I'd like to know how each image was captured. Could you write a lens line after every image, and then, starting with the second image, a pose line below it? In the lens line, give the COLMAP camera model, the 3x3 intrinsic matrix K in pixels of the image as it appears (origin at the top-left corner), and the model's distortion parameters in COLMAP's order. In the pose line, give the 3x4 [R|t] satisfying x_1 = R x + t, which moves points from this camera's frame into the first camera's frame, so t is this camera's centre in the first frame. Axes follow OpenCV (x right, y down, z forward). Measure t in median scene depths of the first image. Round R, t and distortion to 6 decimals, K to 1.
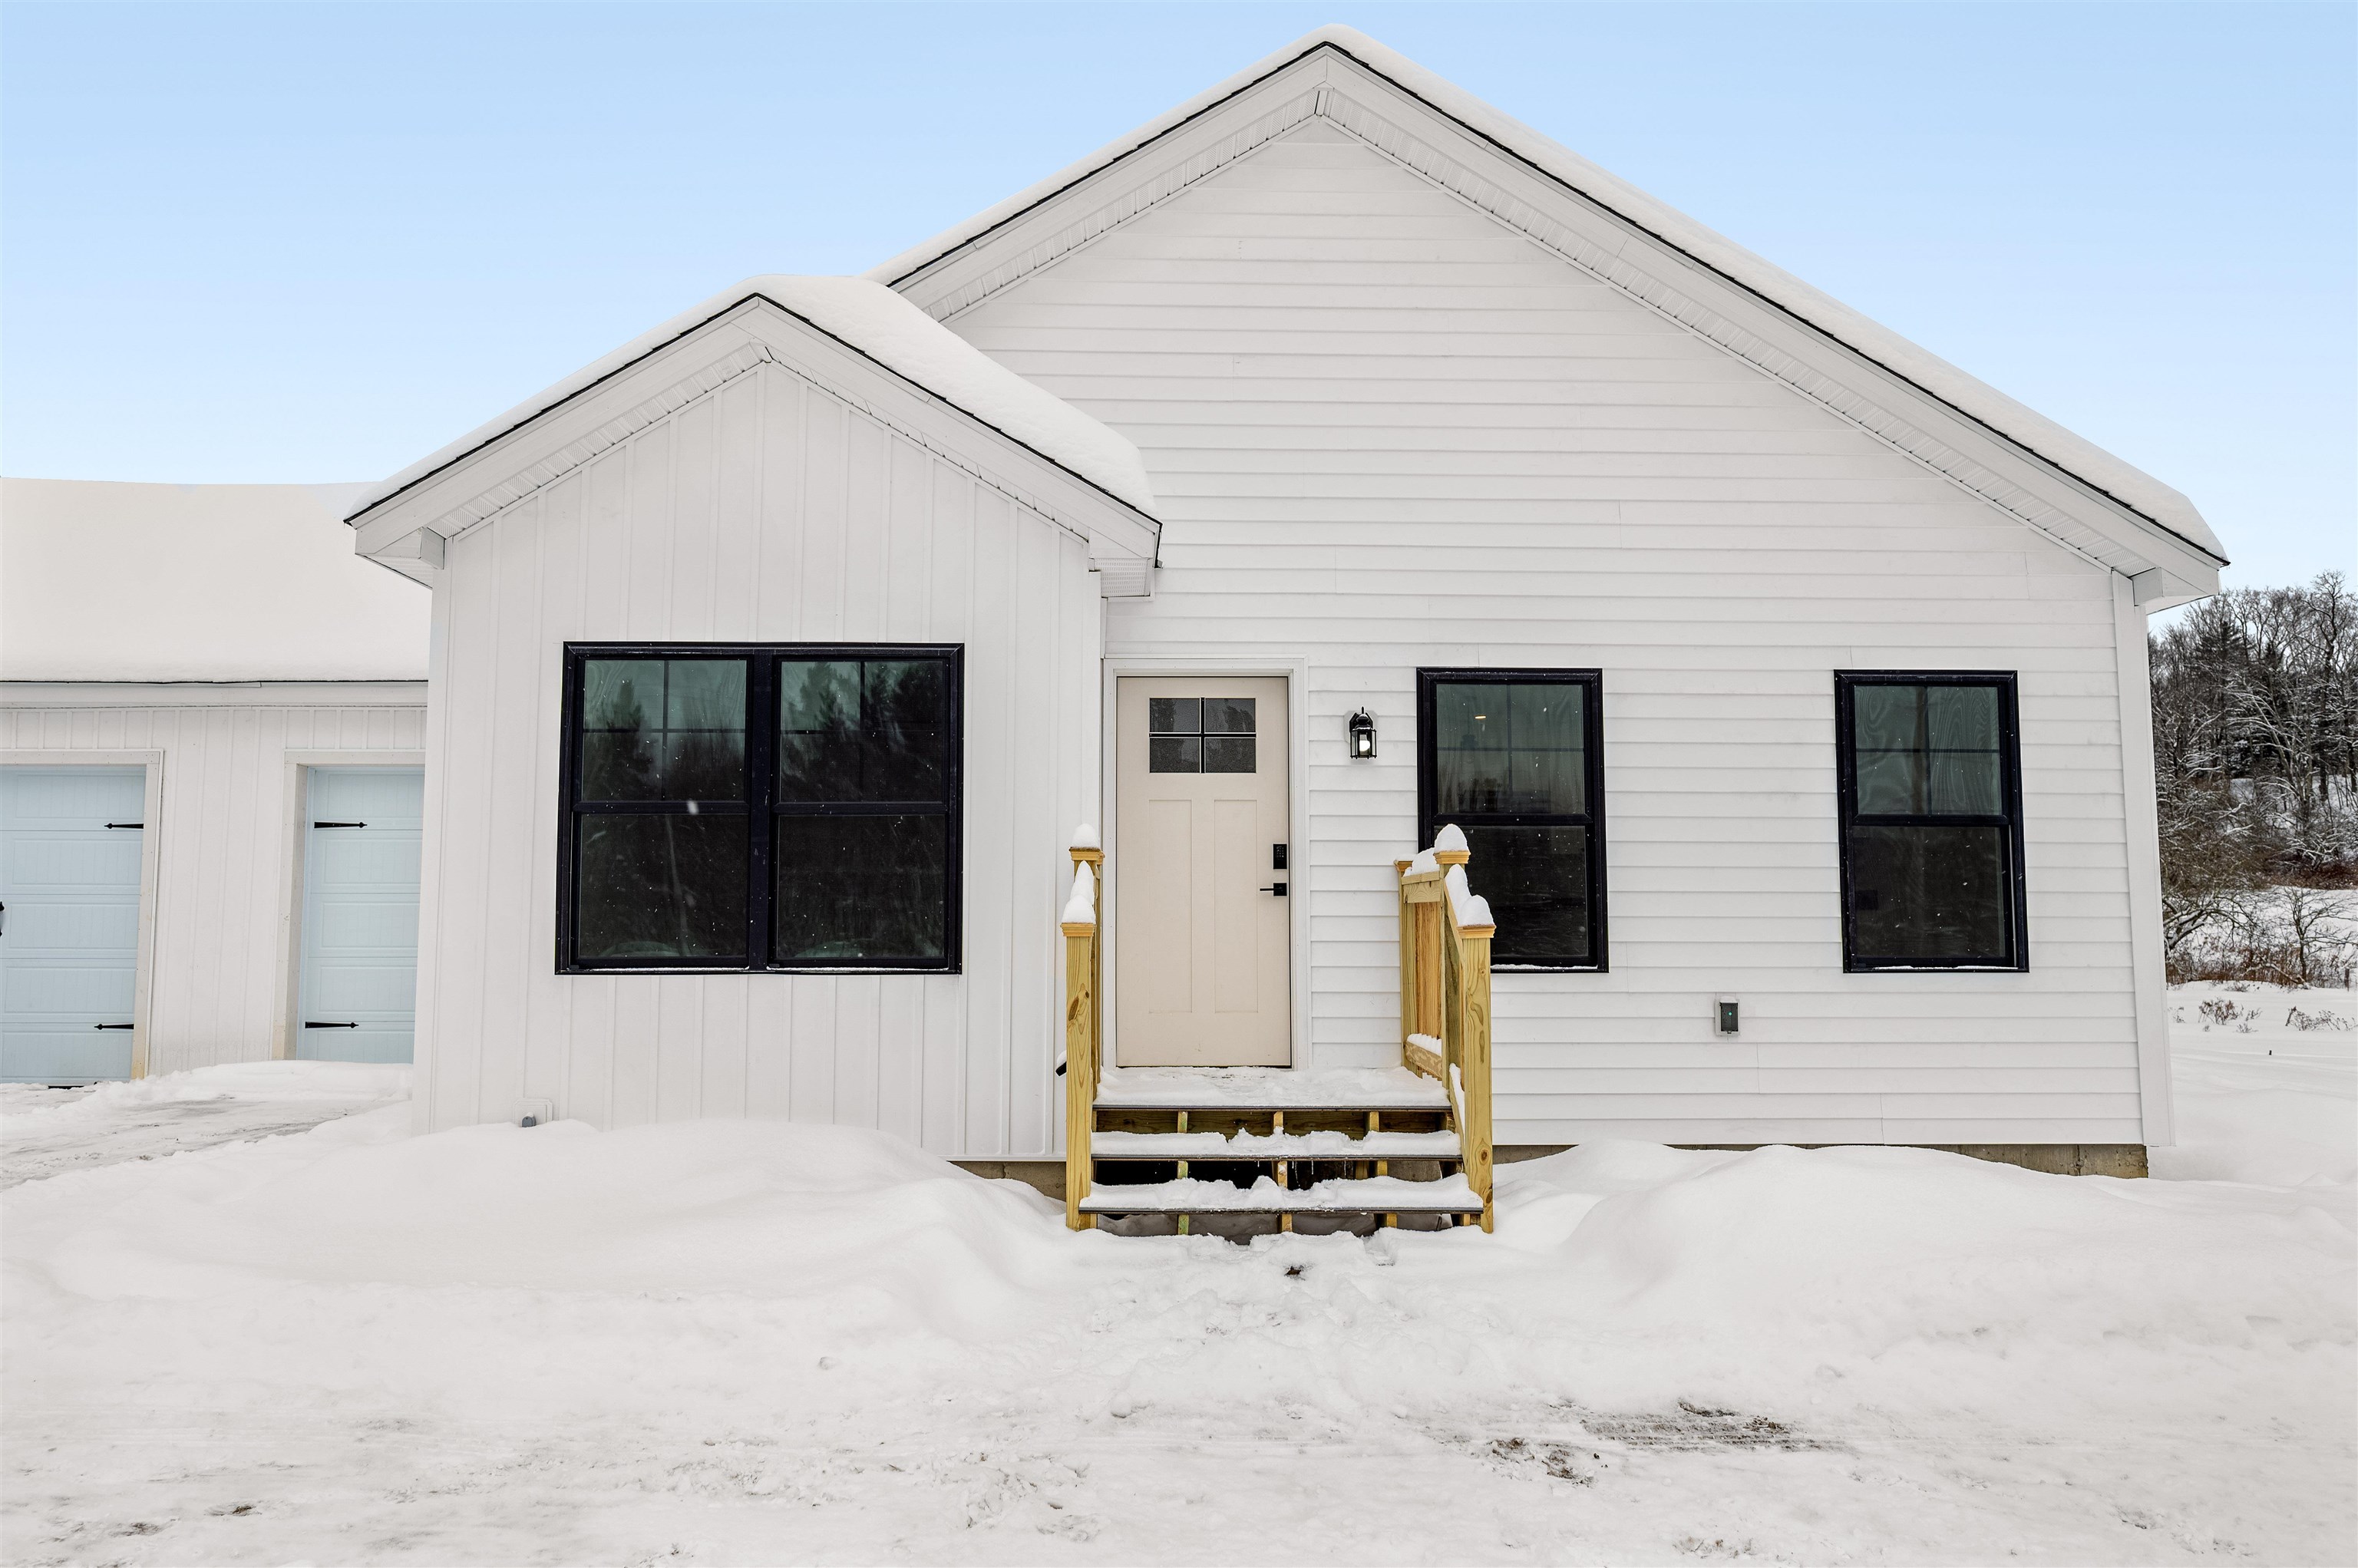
lens RADIAL K [[1617.8, 0, 1178.9], [0, 1617.8, 786.0], [0, 0, 1]] dist [0.008503, 0.002693]
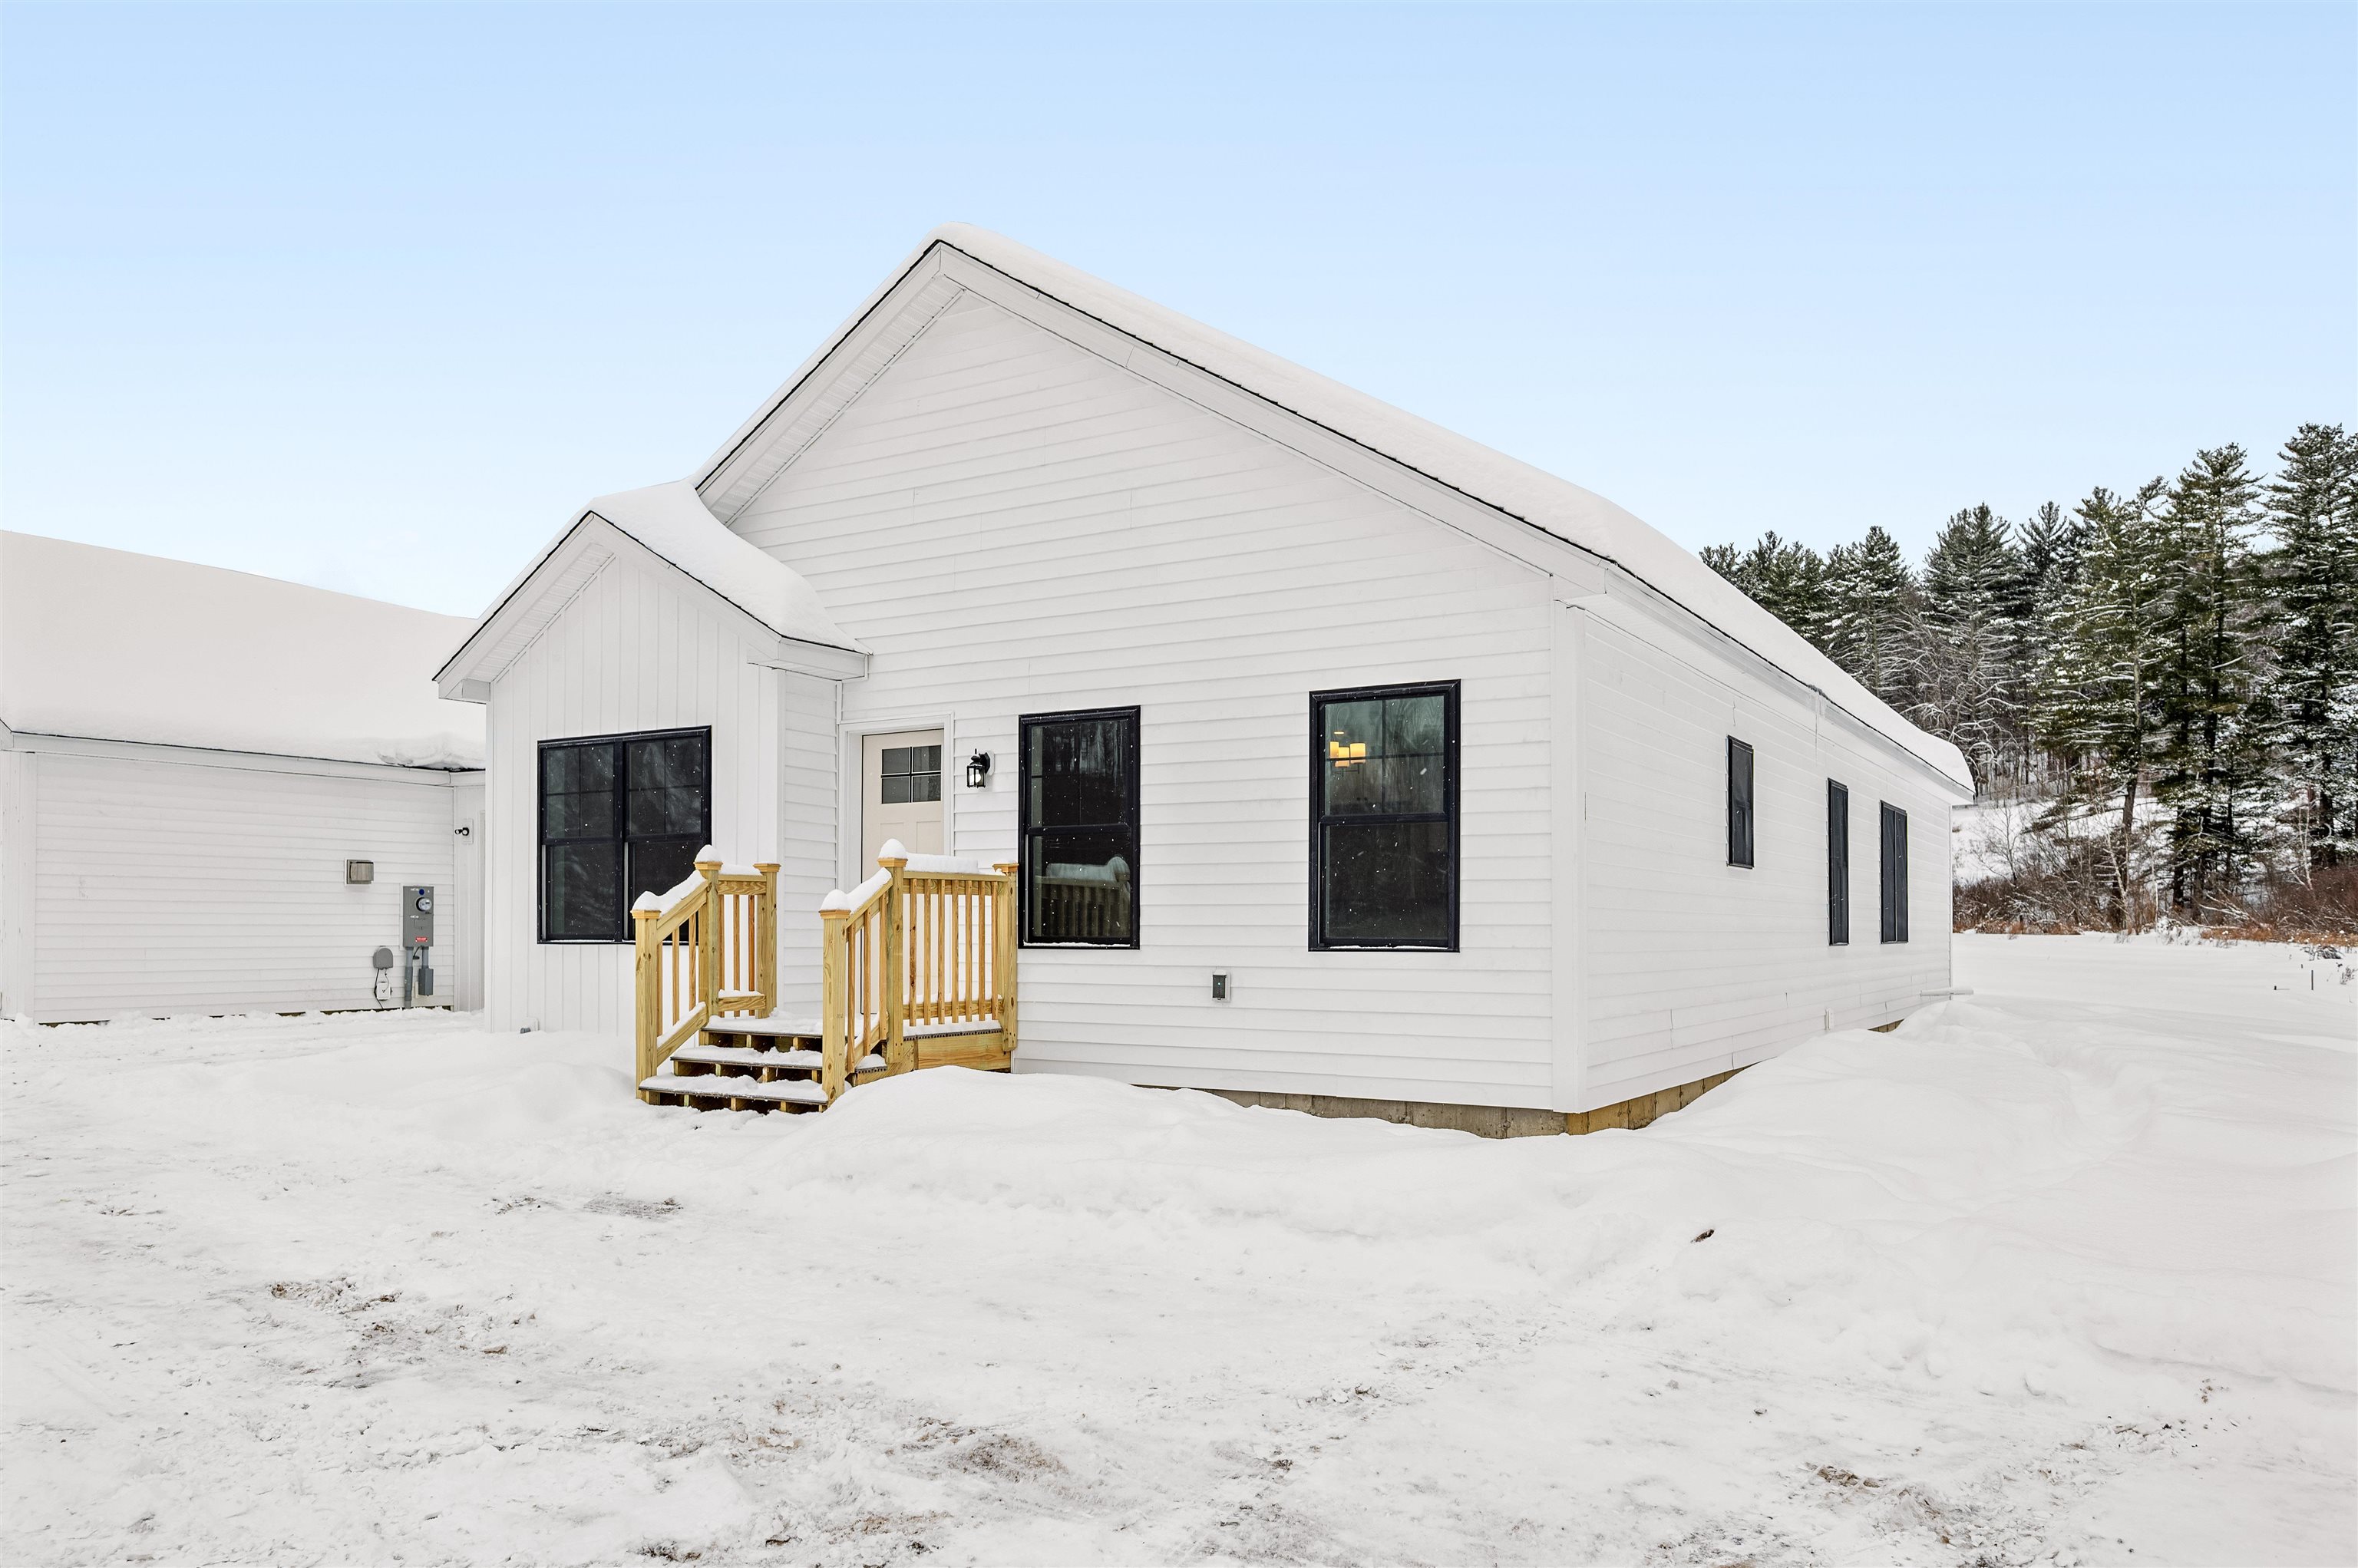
lens RADIAL K [[1617.8, 0, 1147.1], [0, 1617.8, 909.5], [0, 0, 1]] dist [0.008503, 0.002693]
pose [[0.842047, -0.004992, -0.539382, 0.946482], [0.044878, 0.997139, 0.060832, 0.008277], [0.537535, -0.075430, 0.839861, -0.048323]]
